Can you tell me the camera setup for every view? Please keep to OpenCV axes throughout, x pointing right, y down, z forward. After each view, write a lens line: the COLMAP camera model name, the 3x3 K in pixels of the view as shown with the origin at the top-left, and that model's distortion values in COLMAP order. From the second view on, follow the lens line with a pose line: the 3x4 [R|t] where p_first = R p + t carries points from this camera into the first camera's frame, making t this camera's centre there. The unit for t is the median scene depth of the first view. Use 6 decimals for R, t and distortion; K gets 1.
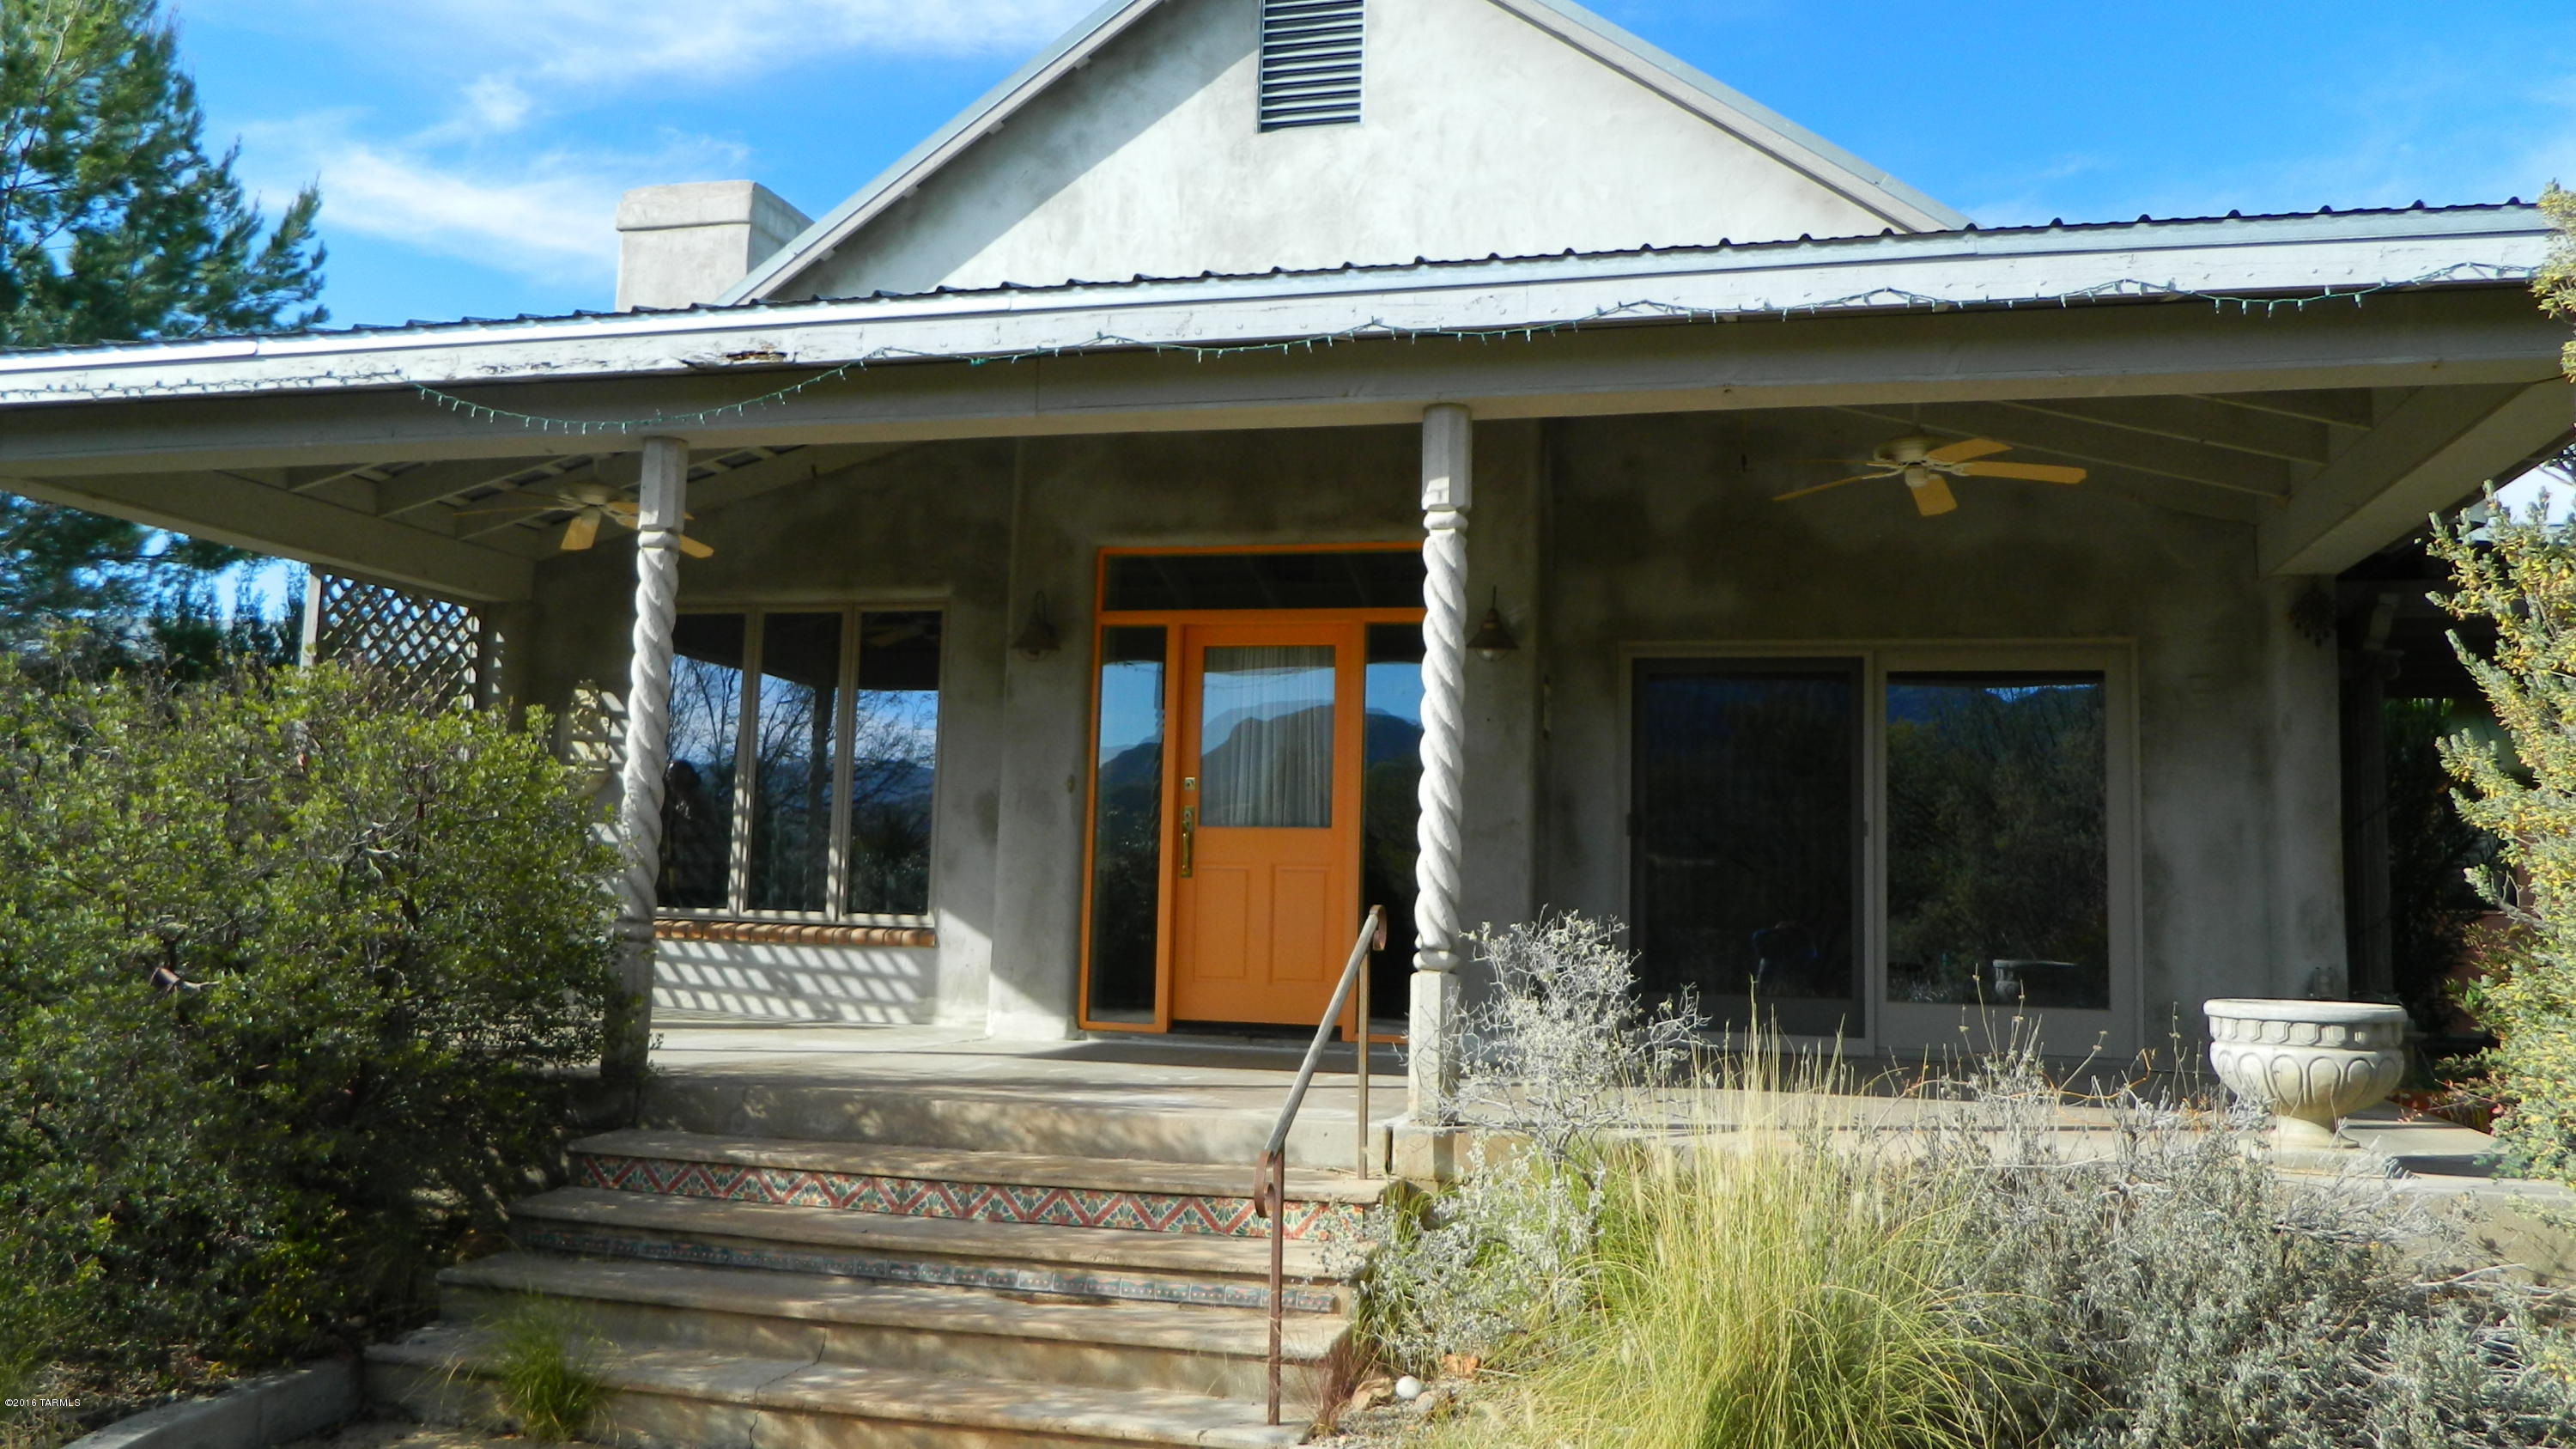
lens RADIAL K [[1798.5, 0, 1287.9], [0, 1798.5, 719.0], [0, 0, 1]] dist [0.001422, 0.000728]
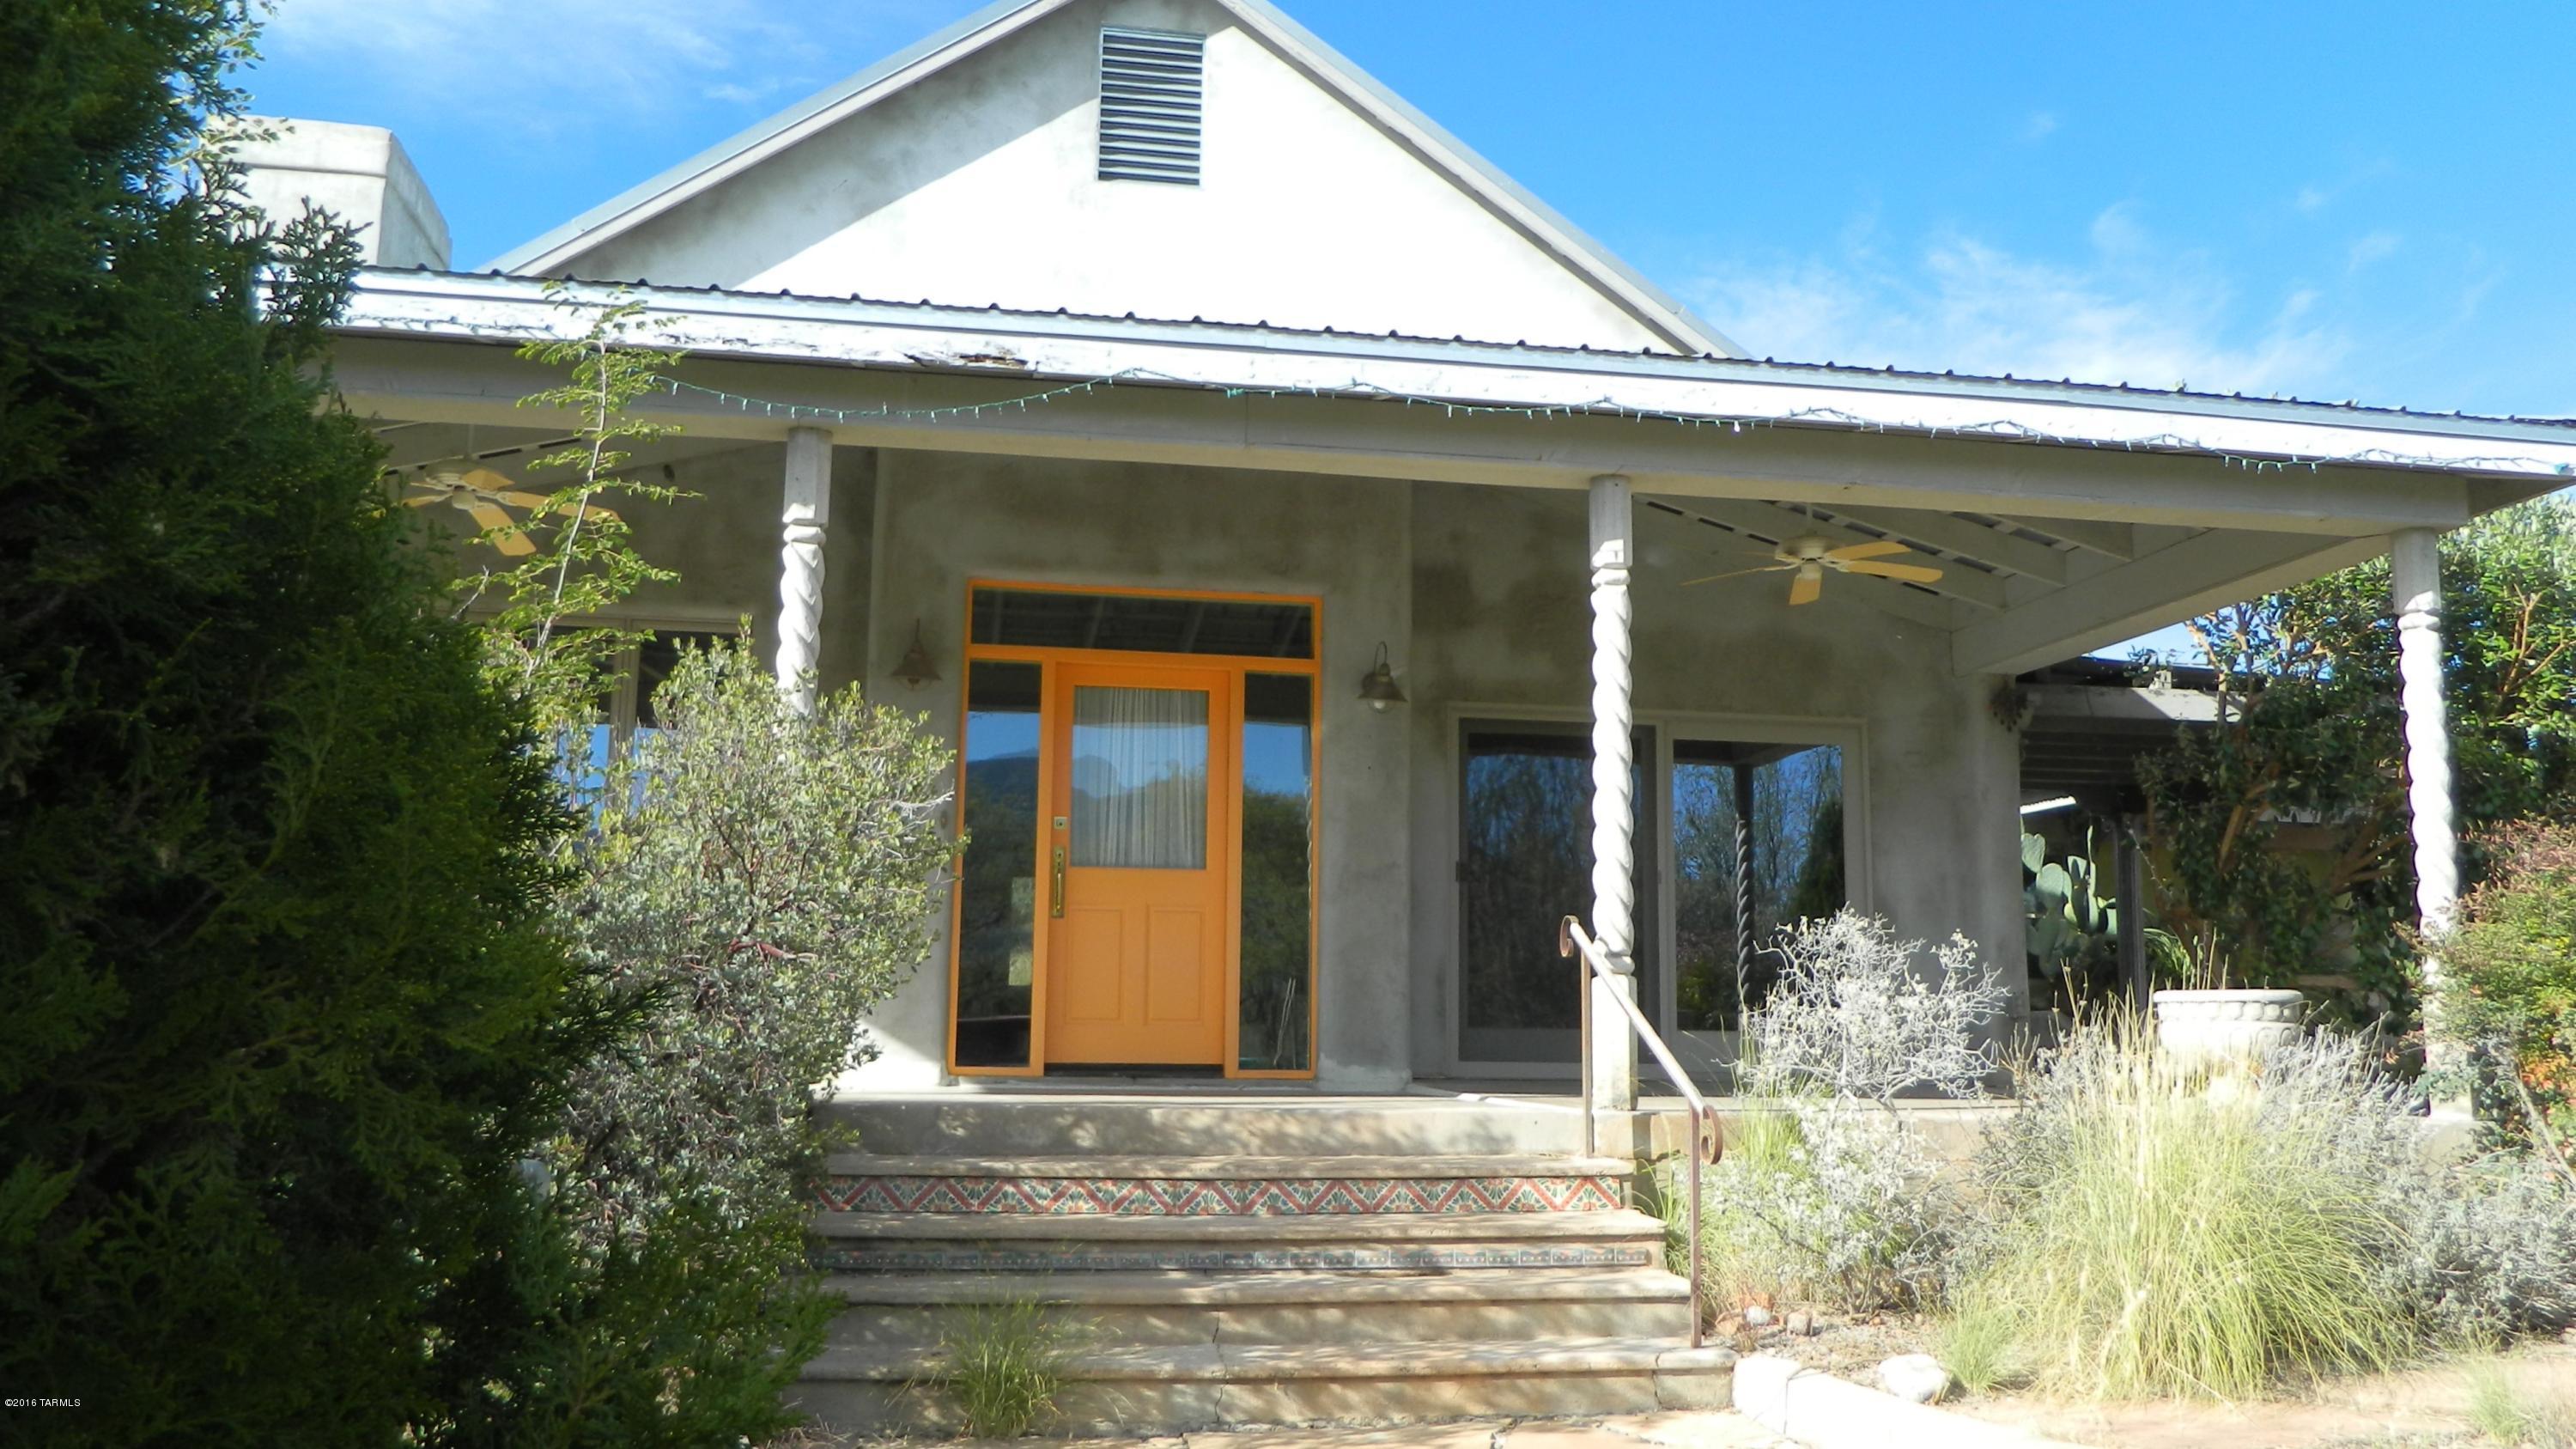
lens RADIAL K [[1909.0, 0, 1287.5], [0, 1909.0, 730.8], [0, 0, 1]] dist [-0.001732, 0.002433]
pose [[0.923722, 0.044861, 0.380428, -0.556336], [-0.030431, 0.998574, -0.043865, 0.045135], [-0.381854, 0.028942, 0.923770, -0.030013]]
